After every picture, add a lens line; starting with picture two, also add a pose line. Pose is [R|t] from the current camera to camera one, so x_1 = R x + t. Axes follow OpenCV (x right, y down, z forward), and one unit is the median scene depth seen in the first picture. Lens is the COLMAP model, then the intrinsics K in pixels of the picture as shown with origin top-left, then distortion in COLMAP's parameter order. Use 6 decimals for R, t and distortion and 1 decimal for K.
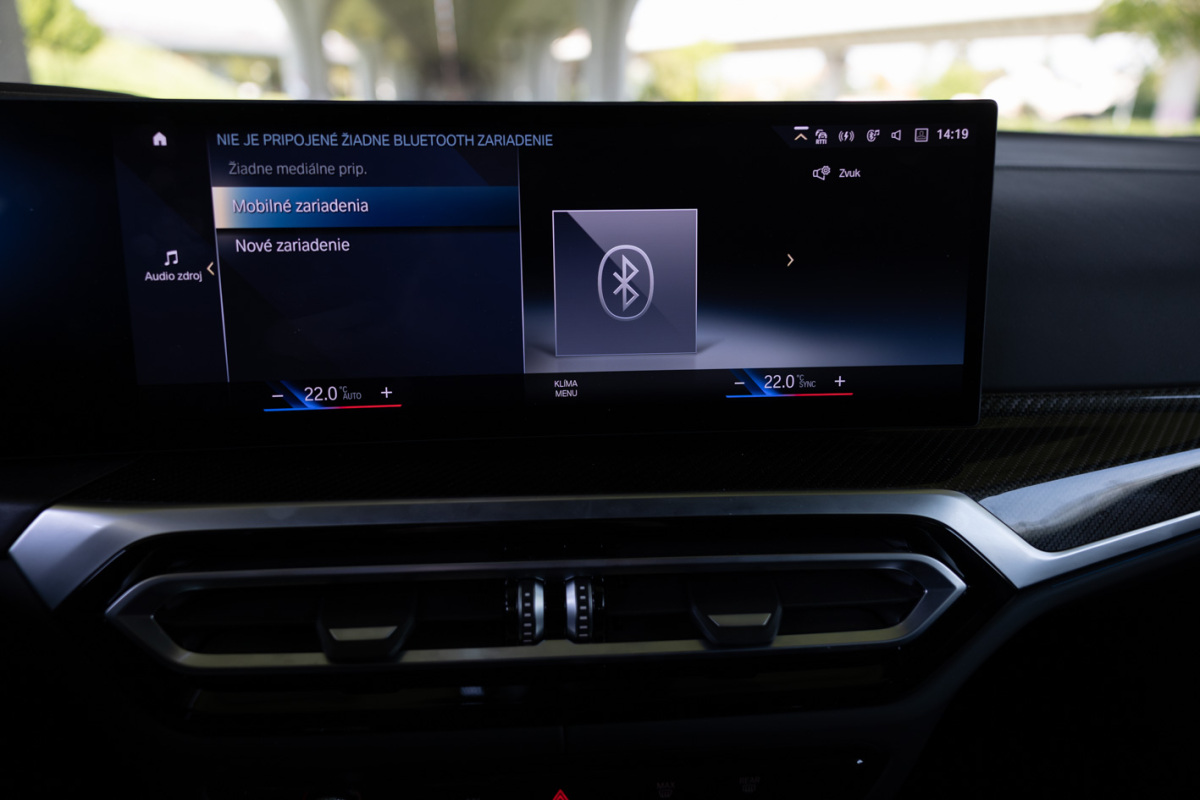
lens RADIAL K [[813.6, 0, 591.8], [0, 813.6, 397.9], [0, 0, 1]] dist [0.017653, -0.006731]
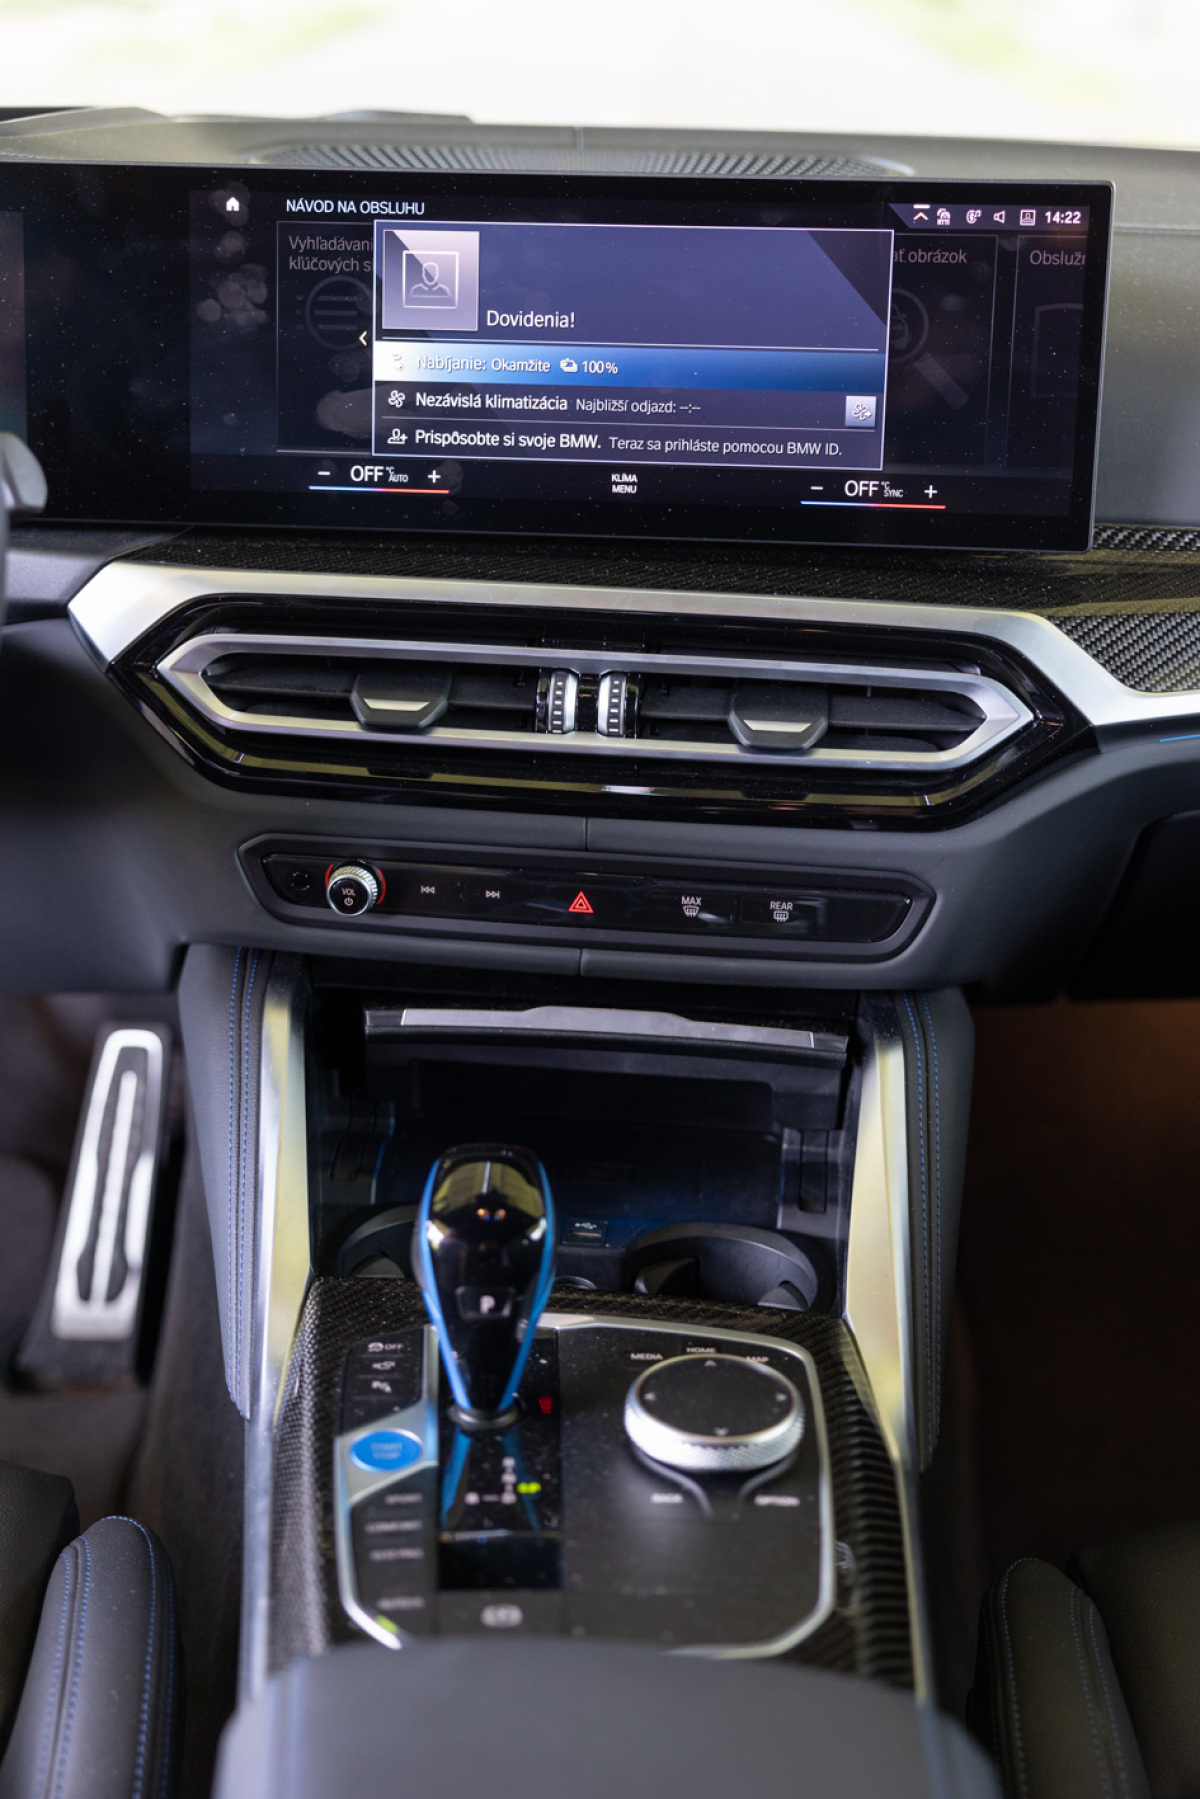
lens RADIAL K [[2534.7, 0, 595.1], [0, 2534.7, 904.2], [0, 0, 1]] dist [0.017029, 0.000000]
pose [[0.981493, 0.076925, -0.175366, 0.499392], [-0.070295, 0.996568, 0.043723, 0.356836], [0.178128, -0.030586, 0.983532, -1.929084]]
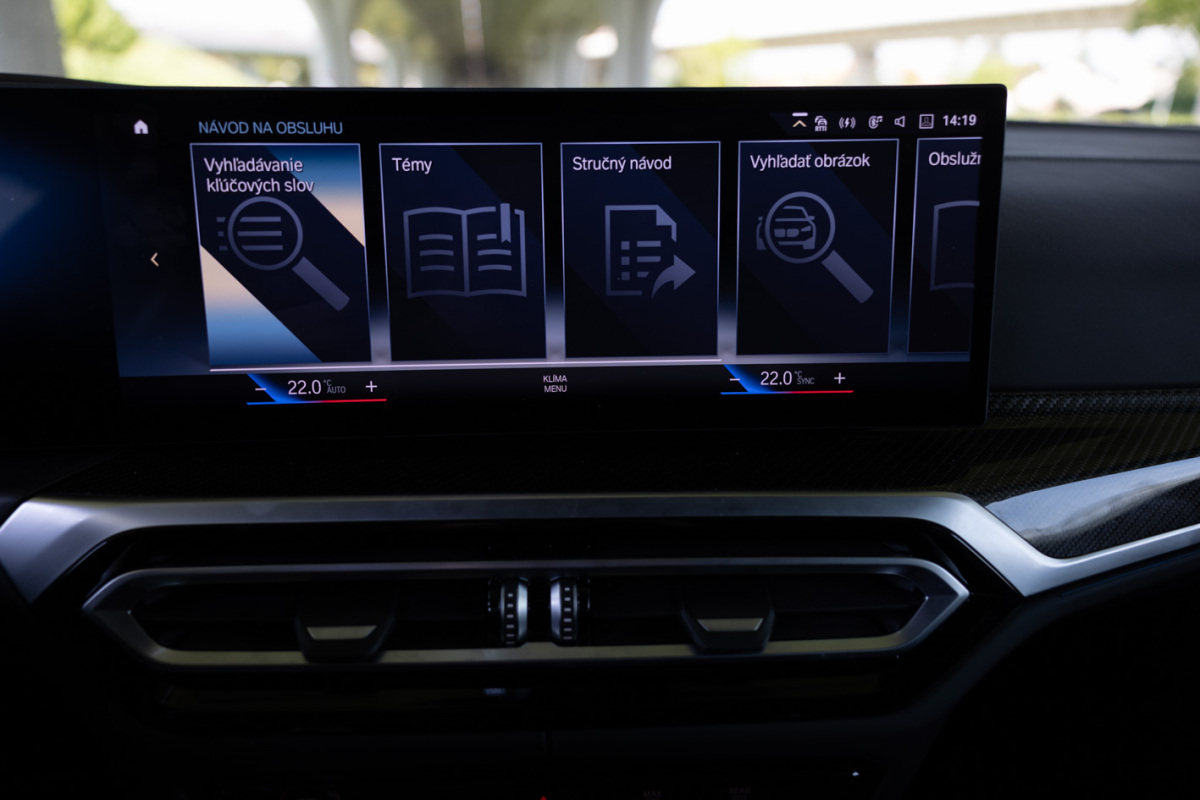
lens RADIAL K [[813.6, 0, 590.9], [0, 813.6, 398.4], [0, 0, 1]] dist [0.017653, -0.006731]
pose [[0.999467, 0.007560, -0.031748, 0.044541], [-0.007469, 0.999968, 0.002988, 0.002896], [0.031769, -0.002750, 0.999491, 0.030694]]
